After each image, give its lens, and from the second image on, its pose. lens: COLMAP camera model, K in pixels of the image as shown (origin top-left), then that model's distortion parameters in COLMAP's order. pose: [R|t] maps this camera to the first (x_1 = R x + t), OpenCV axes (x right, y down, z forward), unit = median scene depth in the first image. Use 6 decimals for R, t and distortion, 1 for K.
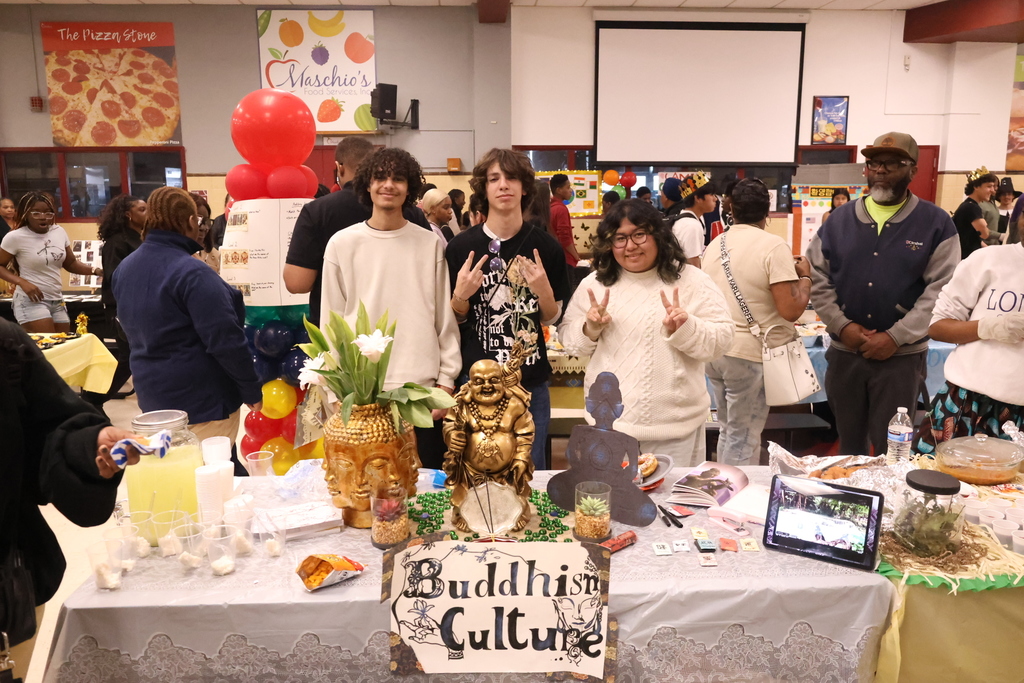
lens RADIAL K [[823.8, 0, 510.6], [0, 823.8, 343.0], [0, 0, 1]] dist [-0.003629, -0.002266]
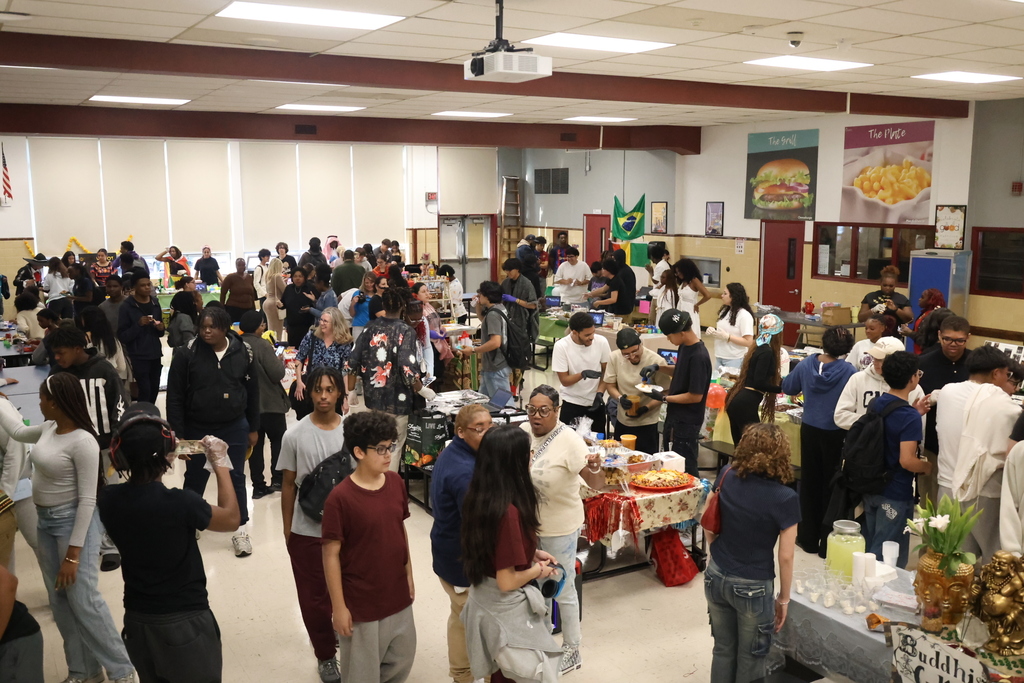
lens RADIAL K [[990.7, 0, 512.4], [0, 990.7, 342.2], [0, 0, 1]] dist [0.003458, 0.000000]
pose [[0.454923, 0.143929, -0.878823, 1.476503], [-0.154525, 0.984641, 0.081270, -0.490755], [0.877022, 0.098828, 0.470176, -1.066714]]
